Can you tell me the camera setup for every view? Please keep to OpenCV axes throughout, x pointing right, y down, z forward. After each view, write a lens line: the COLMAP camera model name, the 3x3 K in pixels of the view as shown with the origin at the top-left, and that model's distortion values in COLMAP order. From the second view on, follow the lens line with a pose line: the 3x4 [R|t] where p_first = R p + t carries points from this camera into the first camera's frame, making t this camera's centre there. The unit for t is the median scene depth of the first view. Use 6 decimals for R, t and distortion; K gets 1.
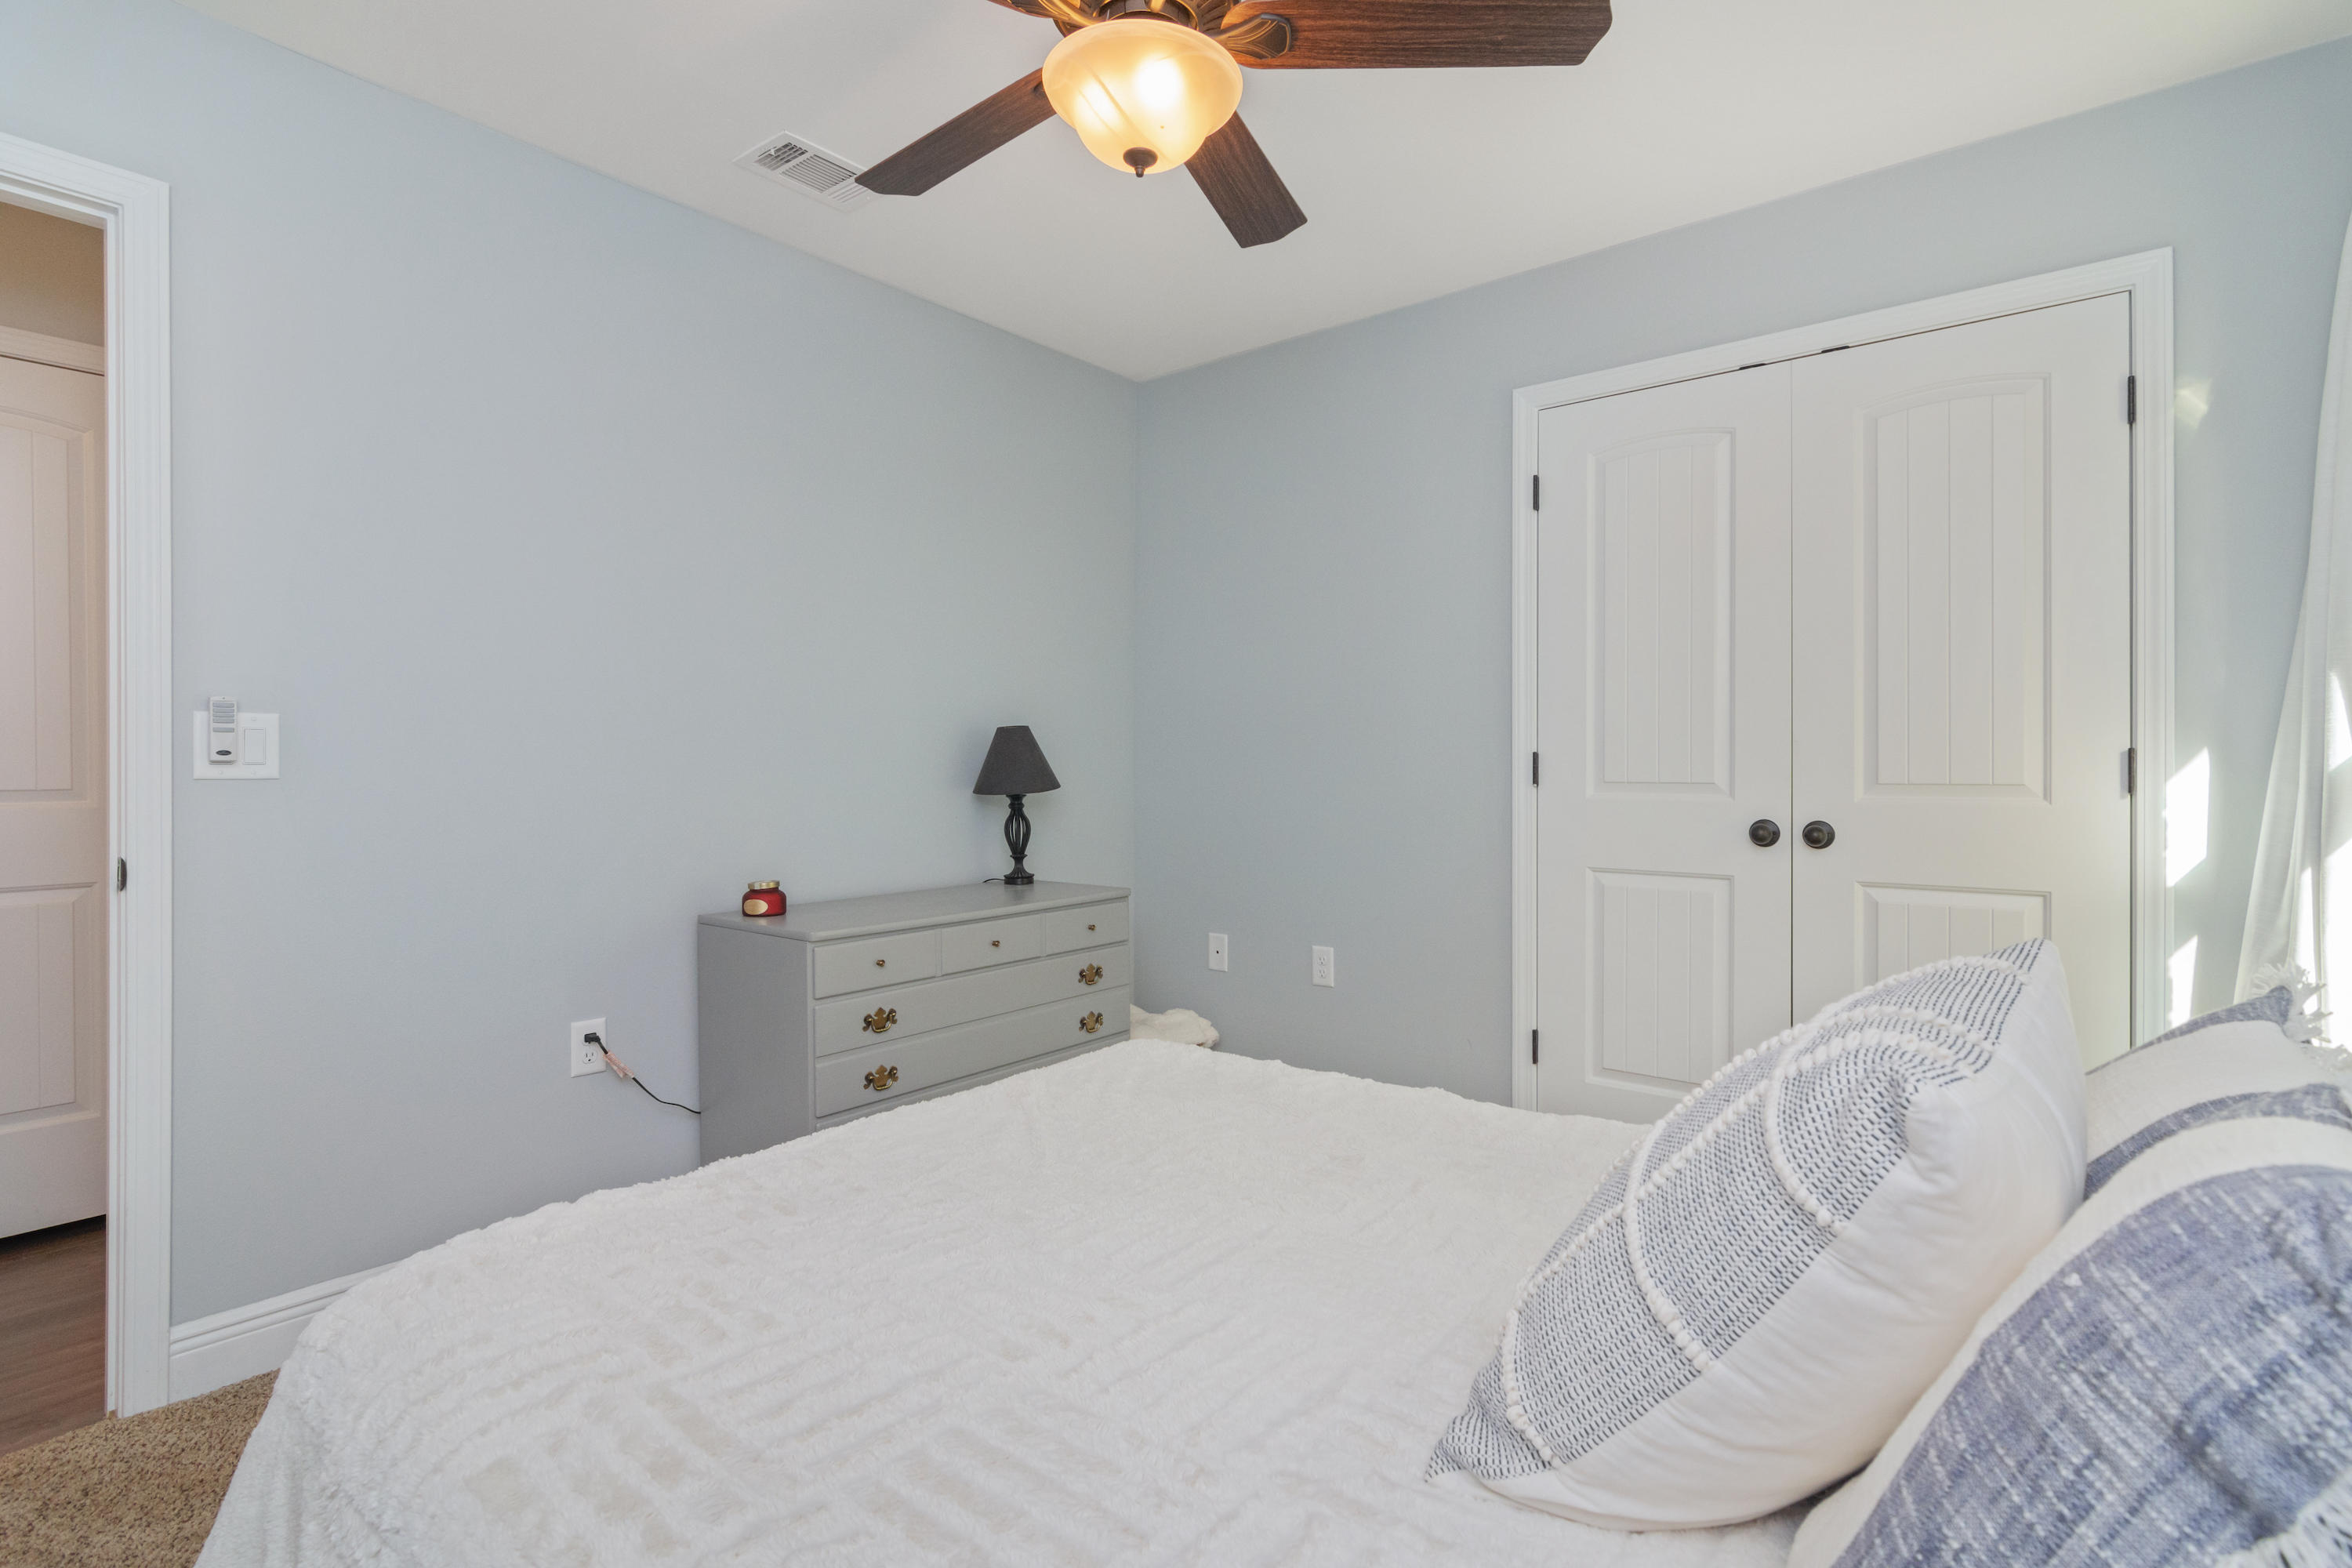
lens RADIAL K [[1142.6, 0, 1207.2], [0, 1142.6, 785.5], [0, 0, 1]] dist [0.014587, 0.000173]
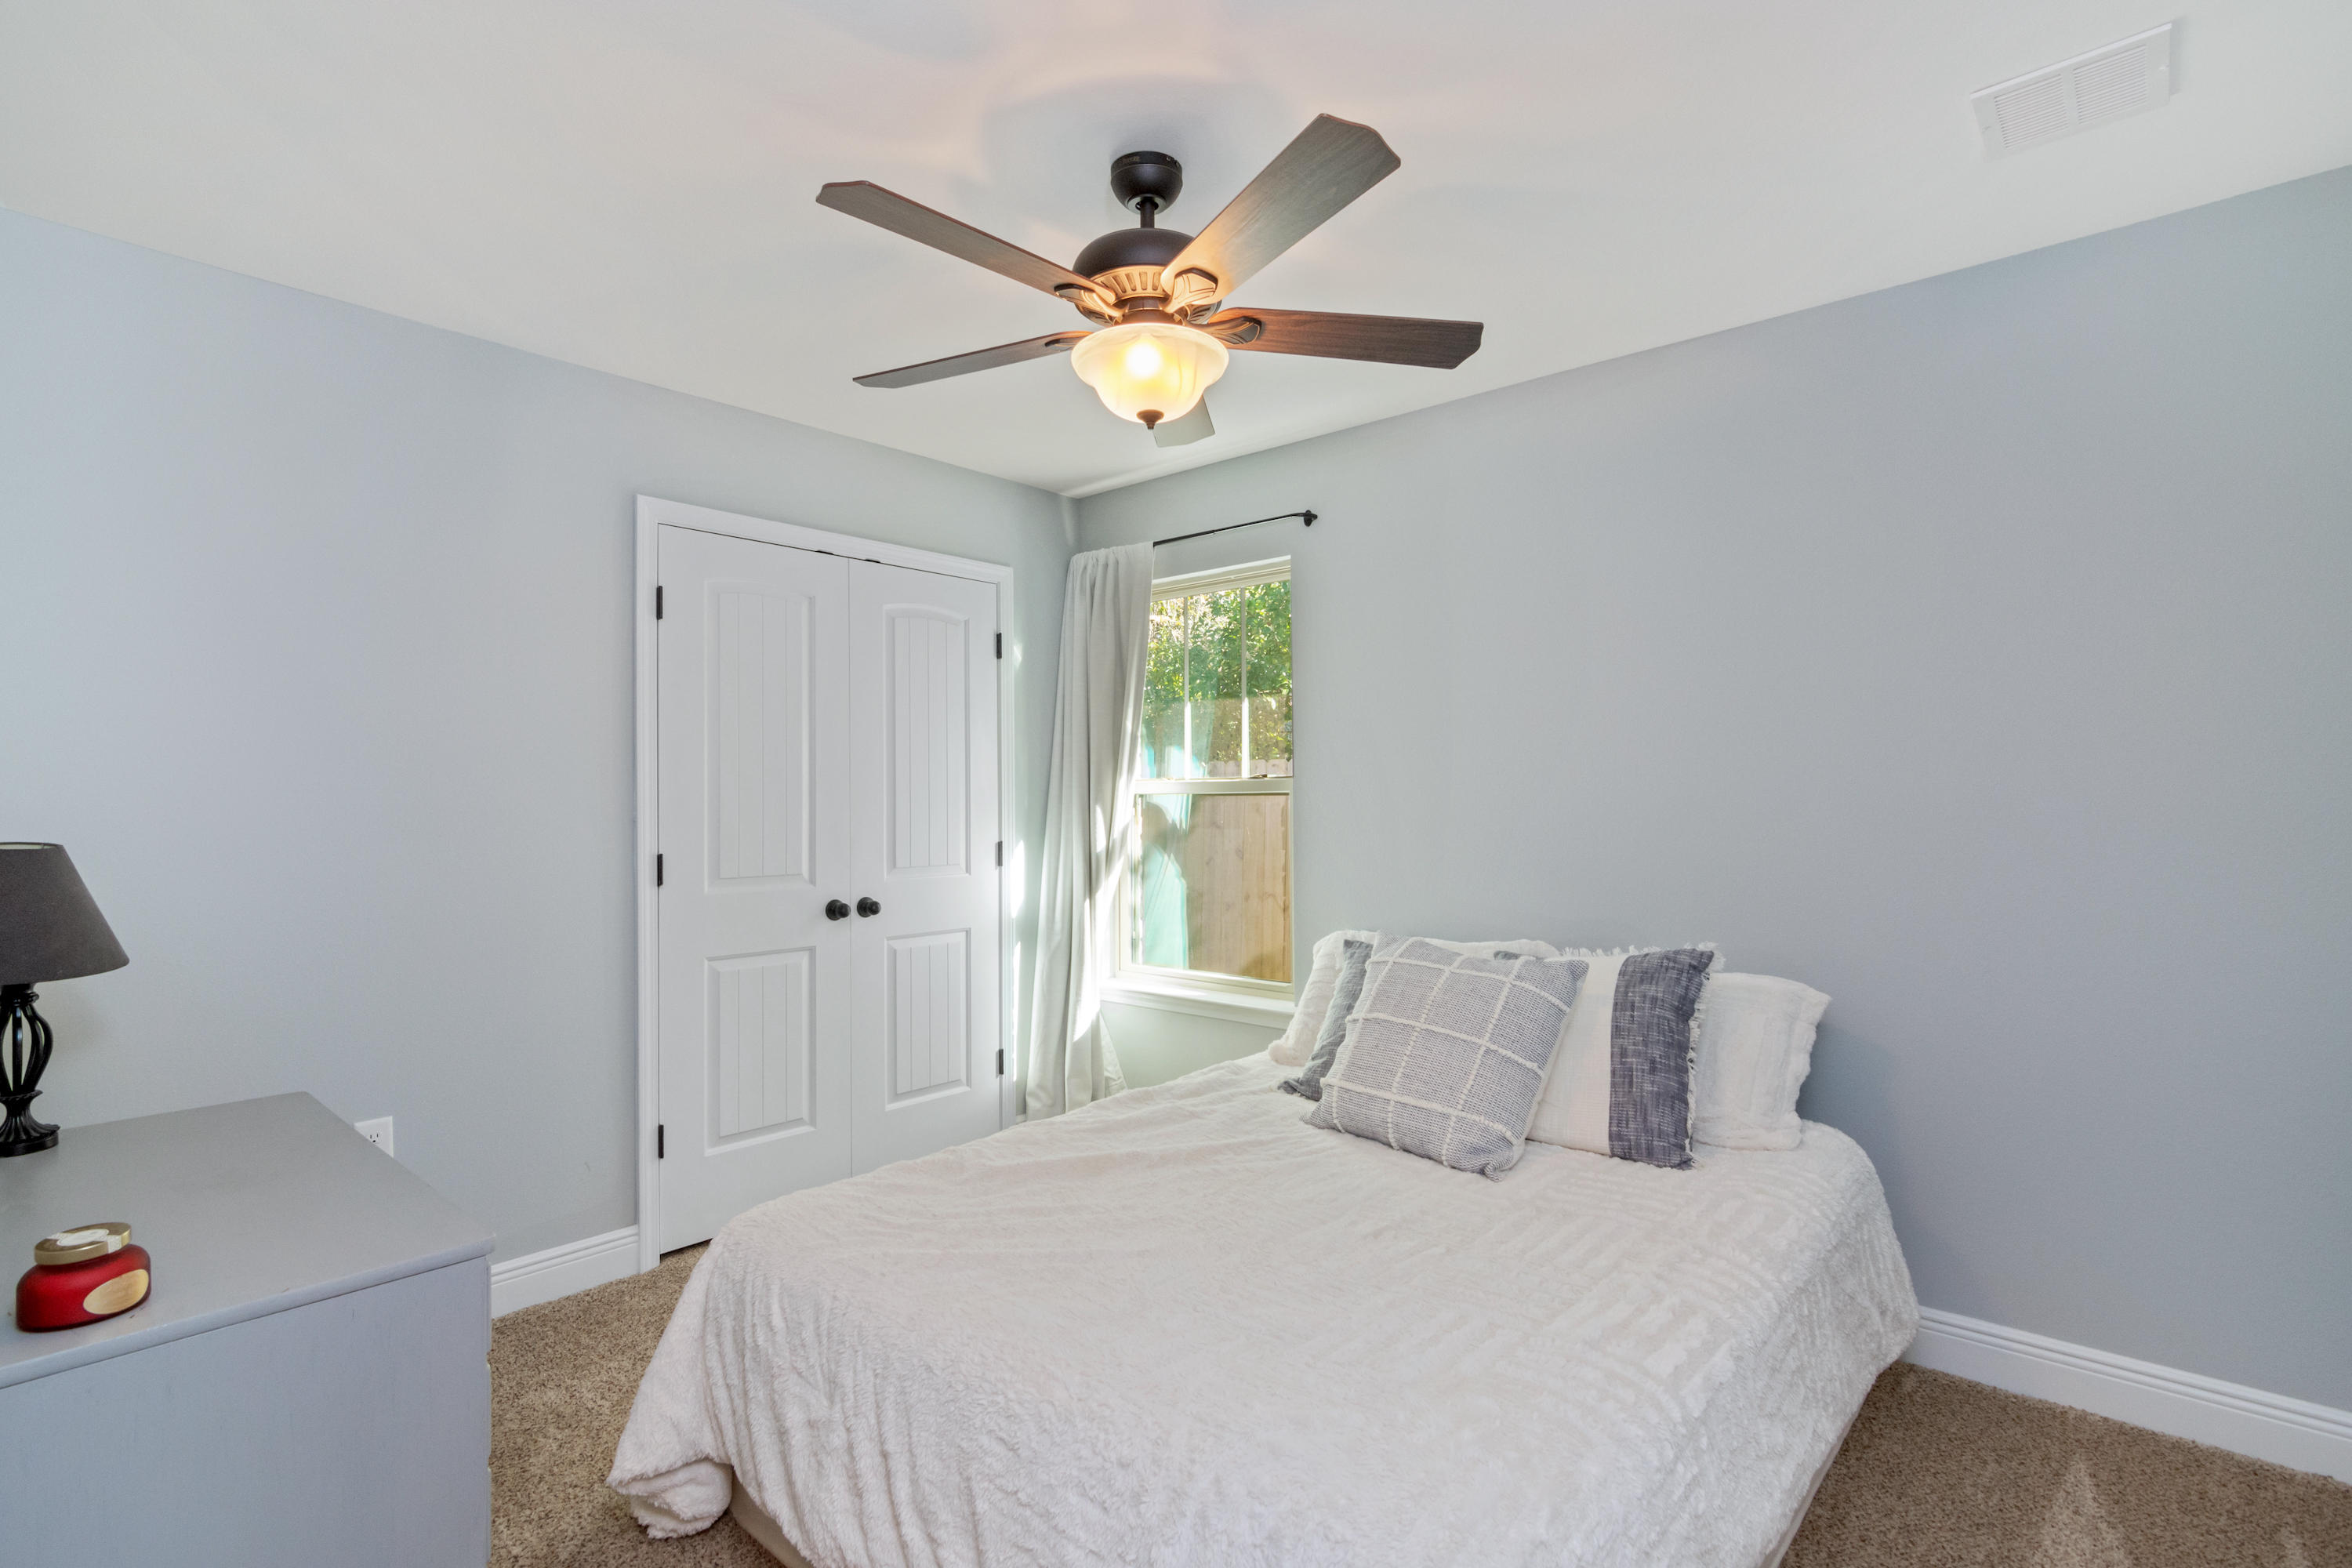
lens RADIAL K [[1123.9, 0, 1155.9], [0, 1123.9, 805.8], [0, 0, 1]] dist [0.002869, 0.000761]
pose [[0.061316, -0.003045, 0.998114, -0.774620], [0.022257, 0.999751, 0.001682, -0.071617], [-0.997870, 0.022112, 0.061368, 0.553293]]
